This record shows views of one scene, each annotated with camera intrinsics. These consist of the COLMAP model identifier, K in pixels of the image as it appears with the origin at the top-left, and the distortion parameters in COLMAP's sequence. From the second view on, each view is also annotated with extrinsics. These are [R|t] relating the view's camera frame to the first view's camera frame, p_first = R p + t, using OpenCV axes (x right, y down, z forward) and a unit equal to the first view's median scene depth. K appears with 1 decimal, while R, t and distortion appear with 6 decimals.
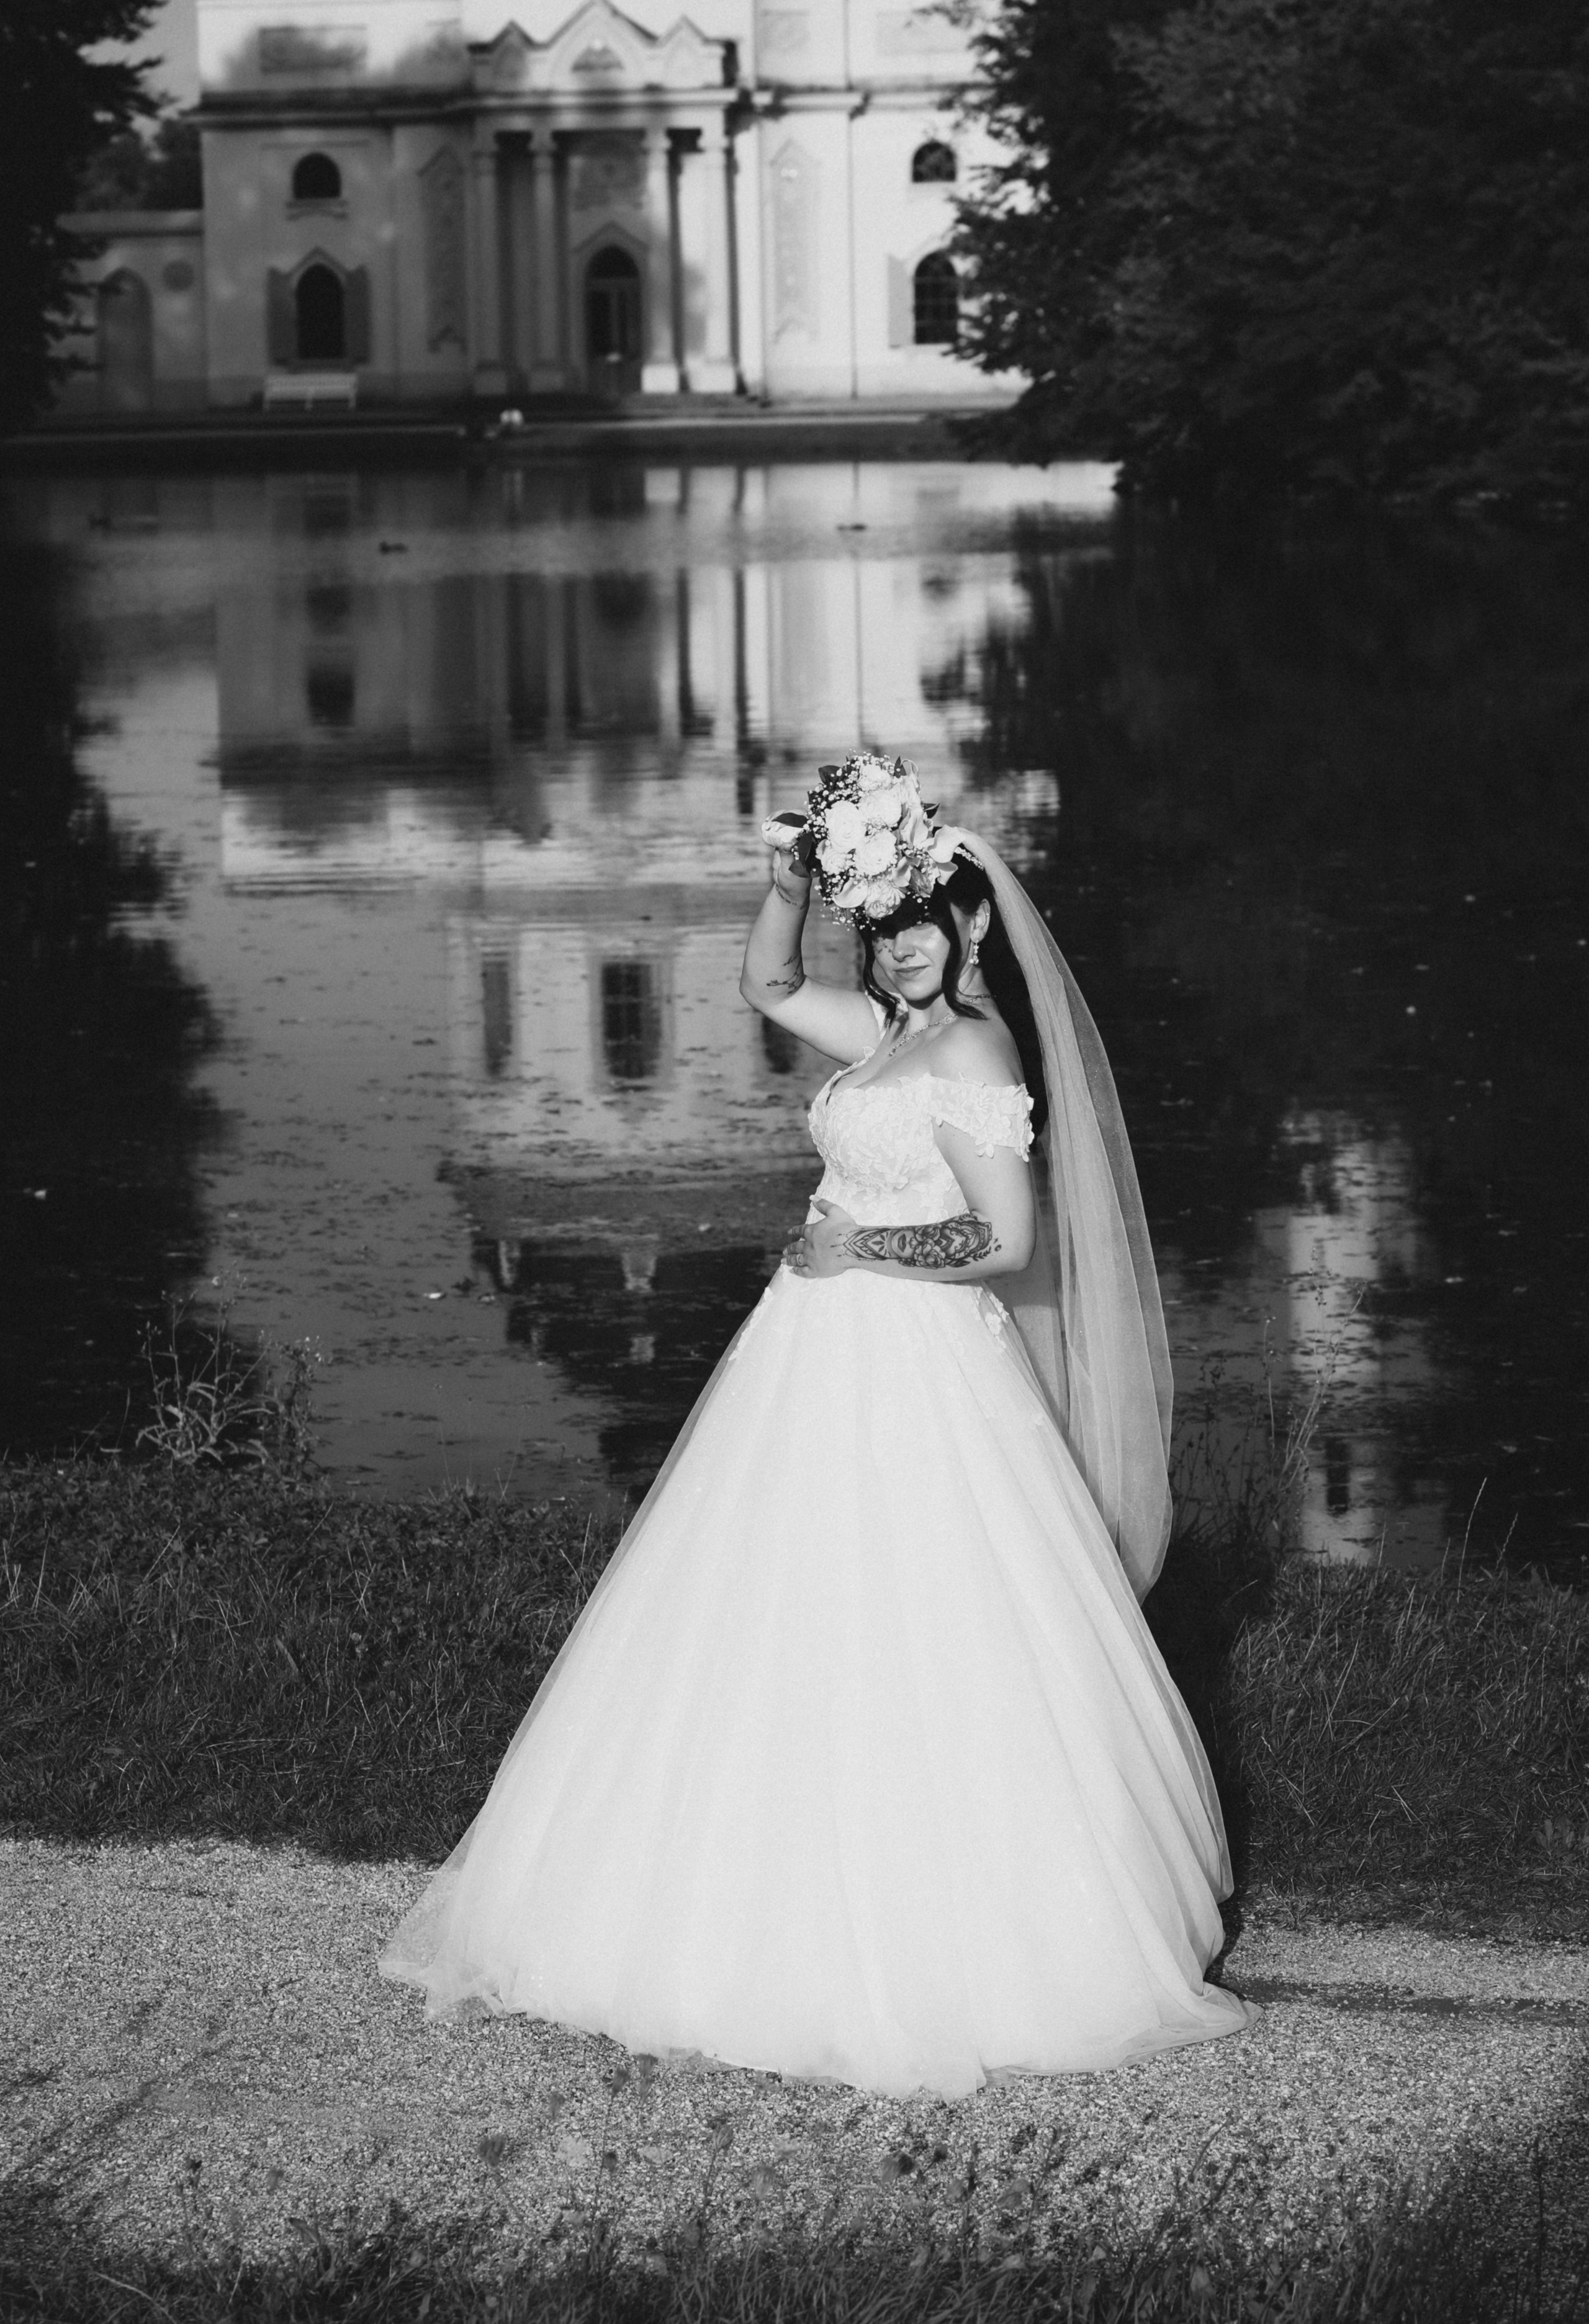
lens RADIAL K [[6049.5, 0, 794.5], [0, 6049.5, 1162.0], [0, 0, 1]] dist [-0.084646, -0.454849]
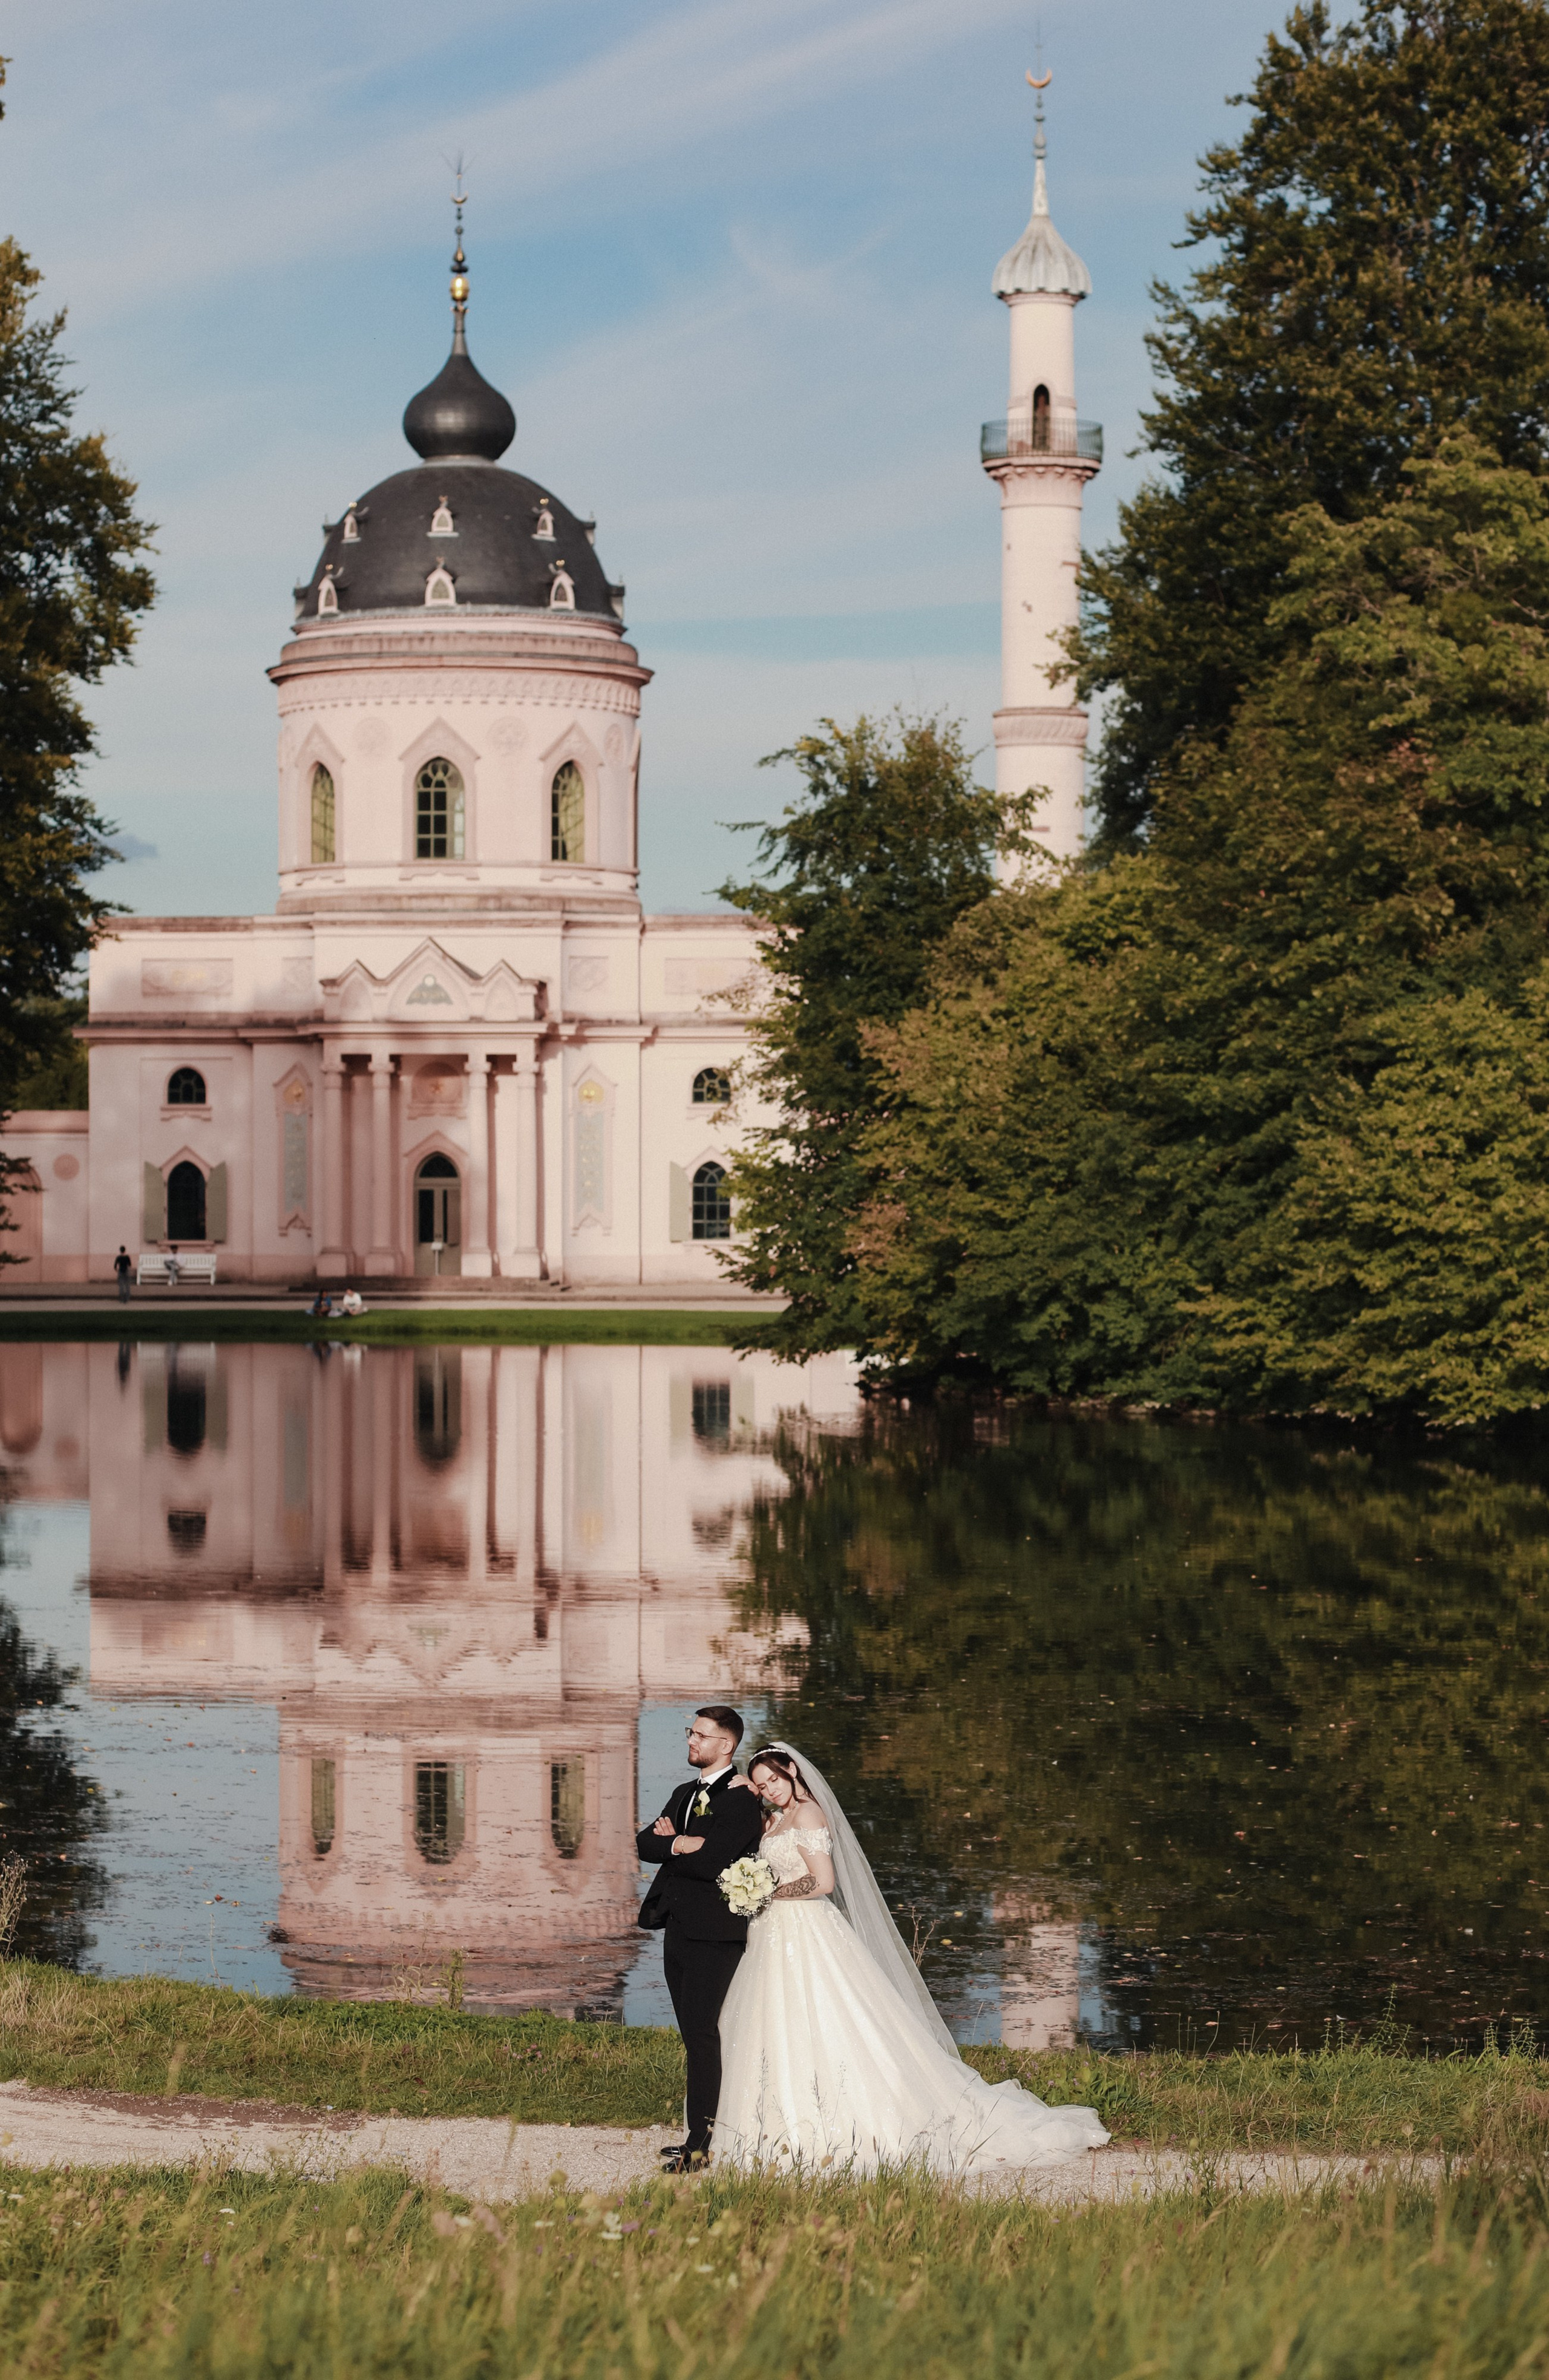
lens RADIAL K [[5467.3, 0, 774.5], [0, 5467.3, 1190.0], [0, 0, 1]] dist [-0.113954, 0.196212]
pose [[0.999157, 0.020129, 0.035772, -0.004935], [-0.015022, 0.990360, -0.137699, 0.003177], [-0.038198, 0.137045, 0.989828, -0.113829]]
